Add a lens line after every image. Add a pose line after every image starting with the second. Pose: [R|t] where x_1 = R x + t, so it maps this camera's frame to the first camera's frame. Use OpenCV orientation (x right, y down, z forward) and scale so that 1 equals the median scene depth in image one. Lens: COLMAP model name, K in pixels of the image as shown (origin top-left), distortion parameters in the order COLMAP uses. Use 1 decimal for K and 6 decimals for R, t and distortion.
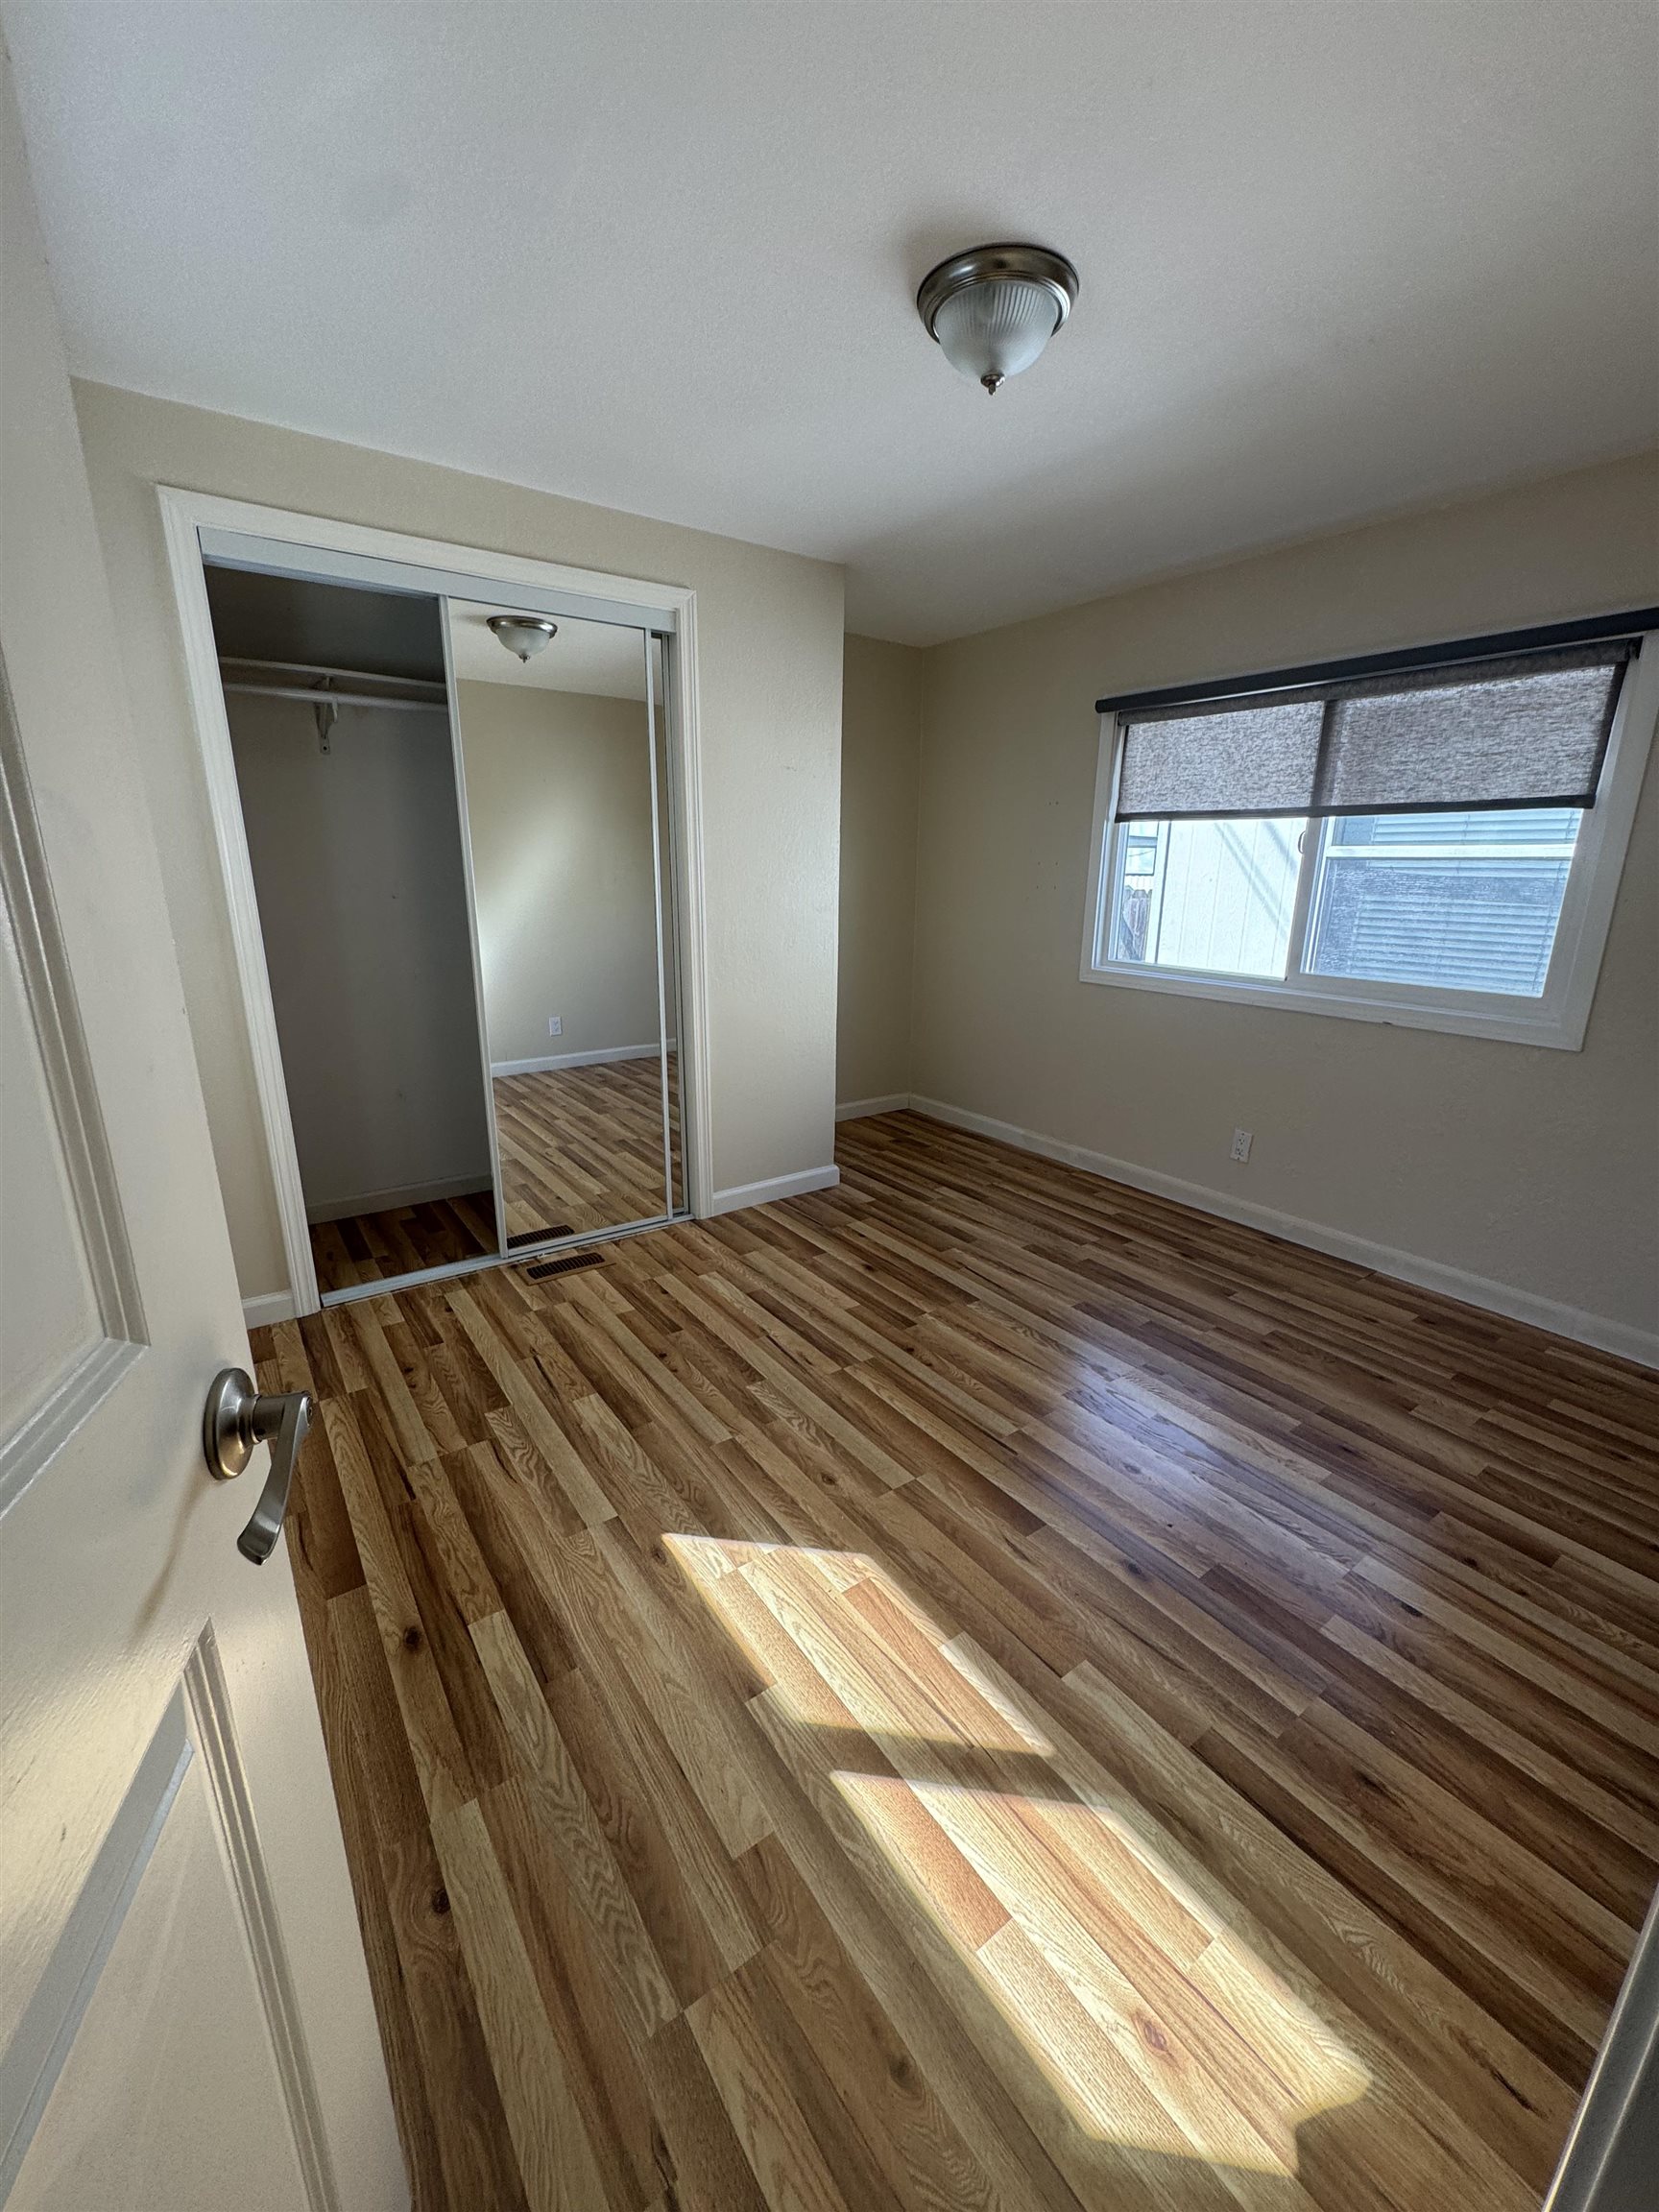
lens RADIAL K [[881.1, 0, 821.7], [0, 881.1, 1110.9], [0, 0, 1]] dist [-0.001996, 0.000278]
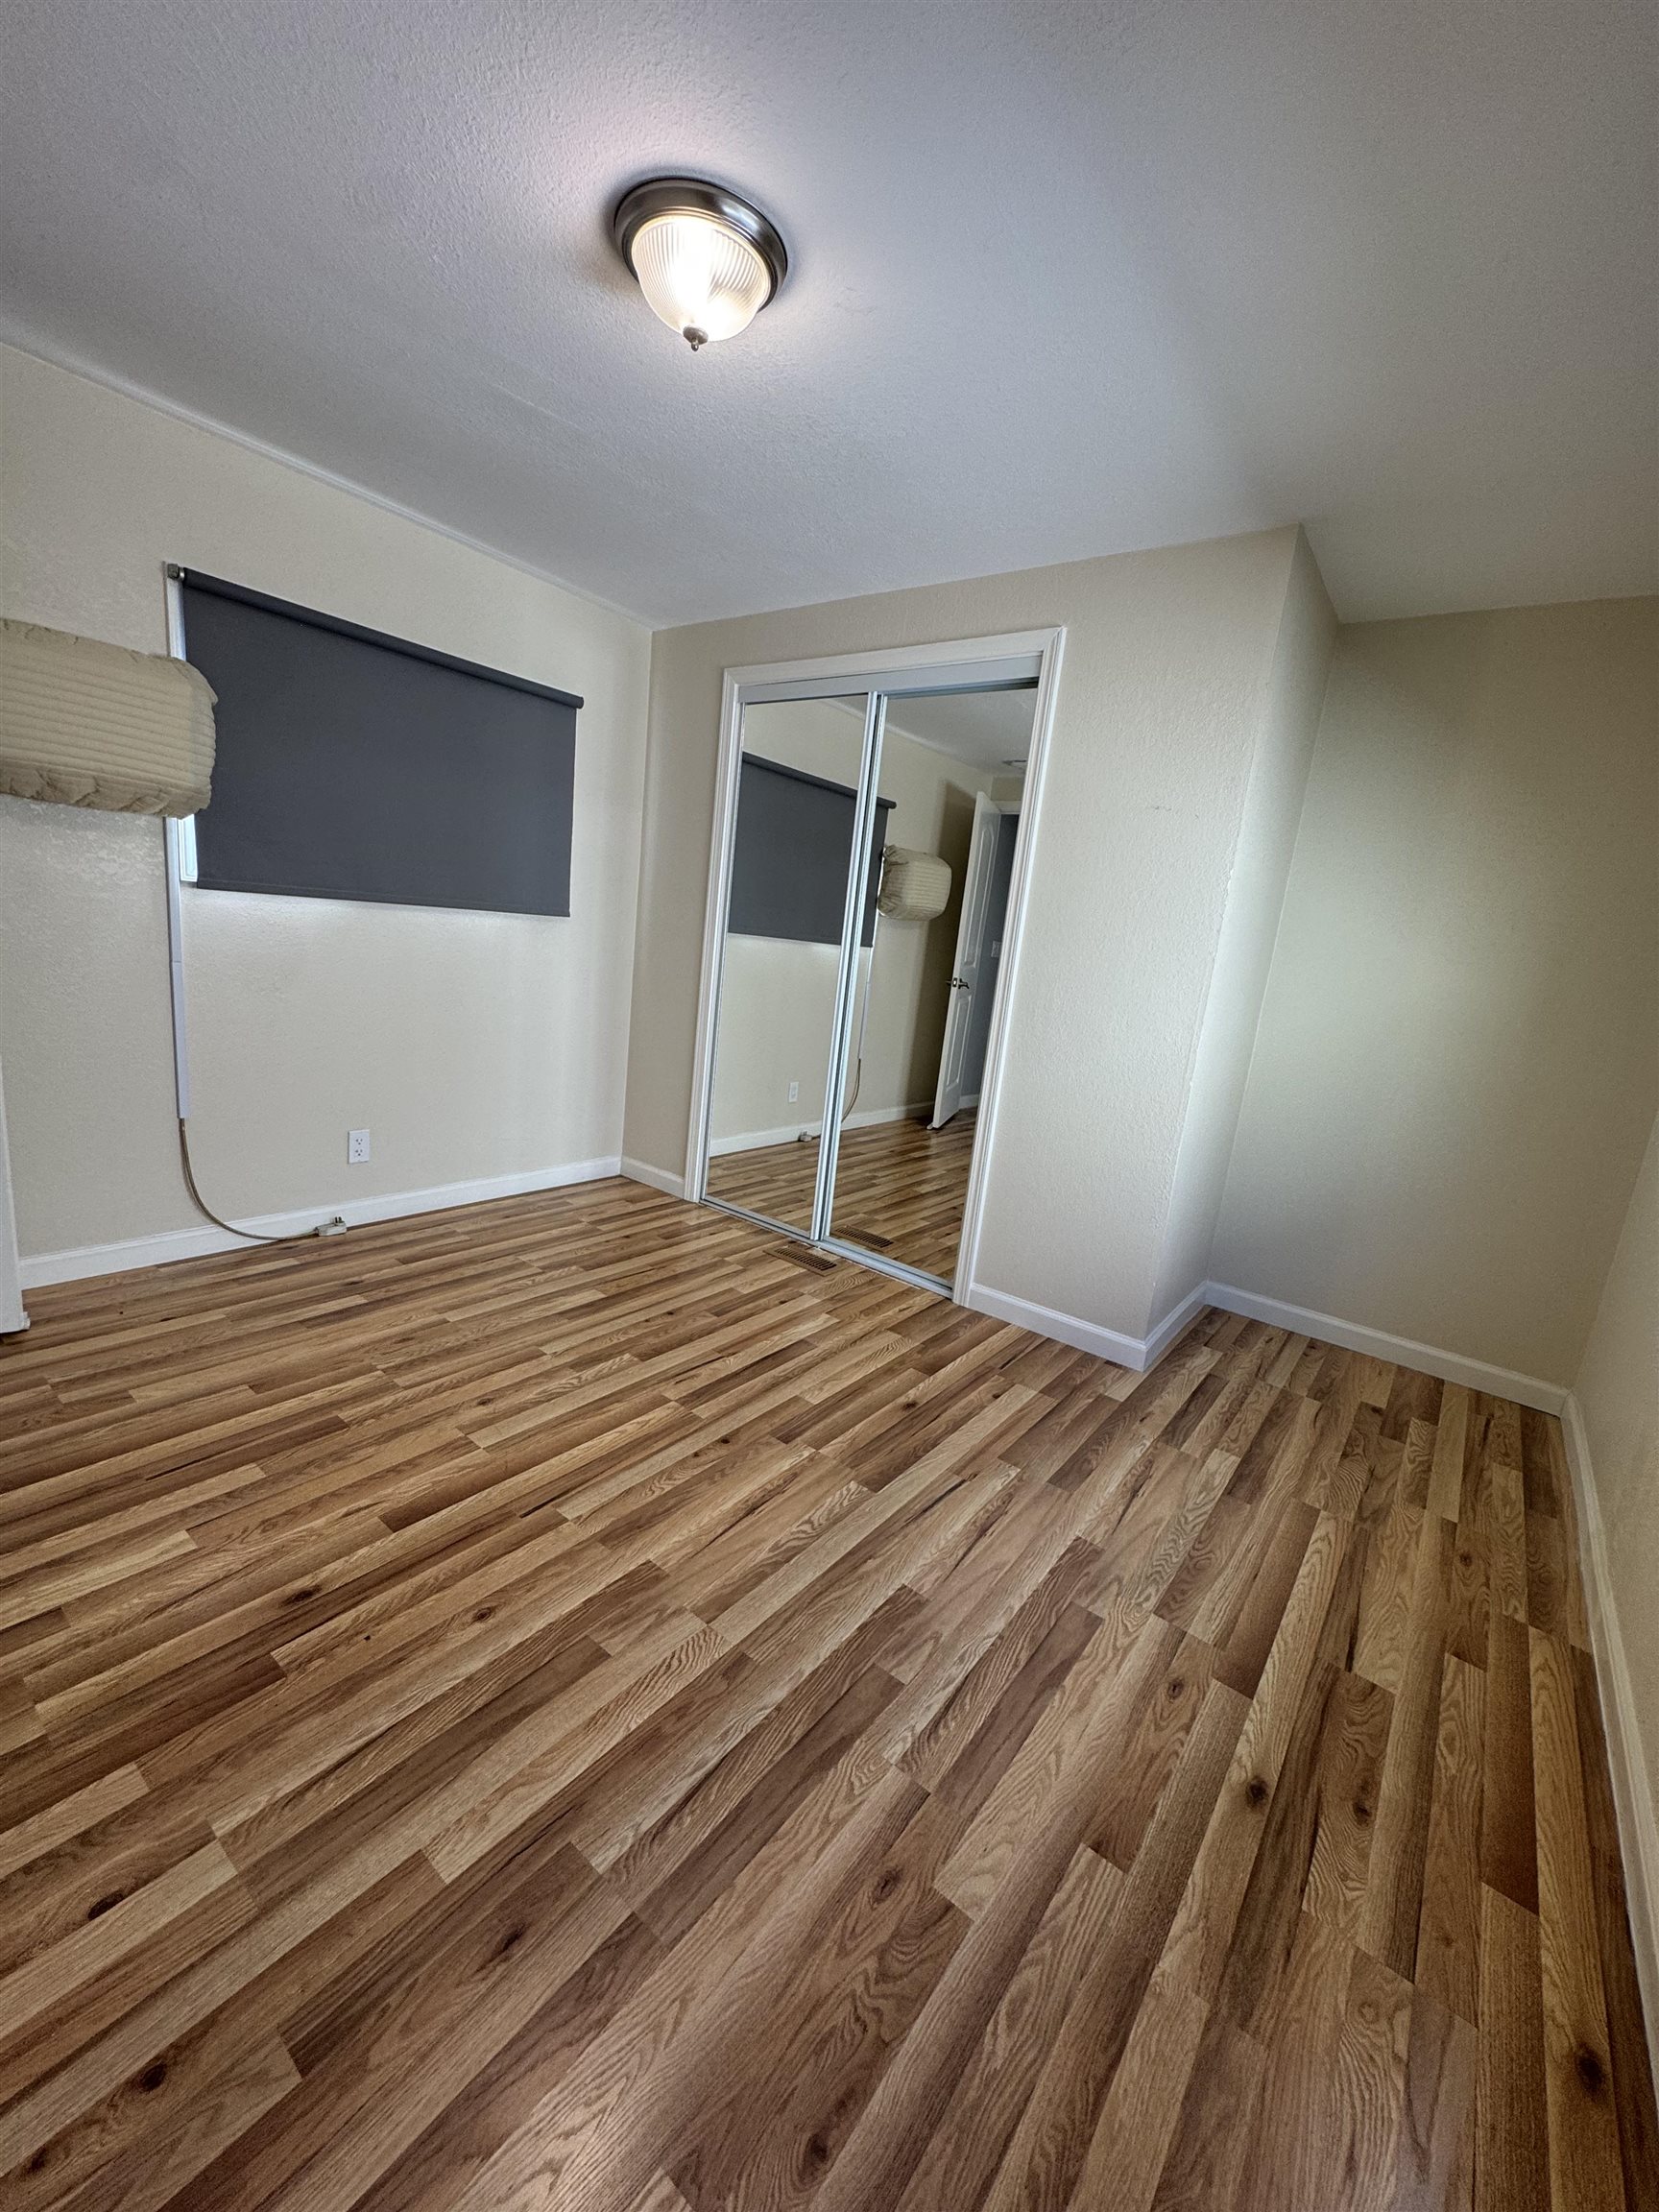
lens RADIAL K [[881.1, 0, 828.8], [0, 881.1, 1106.8], [0, 0, 1]] dist [-0.001996, 0.000278]
pose [[0.293123, 0.210972, -0.932507, 0.888509], [-0.356215, 0.929224, 0.098257, -0.150923], [0.887237, 0.303372, 0.347528, 0.731797]]
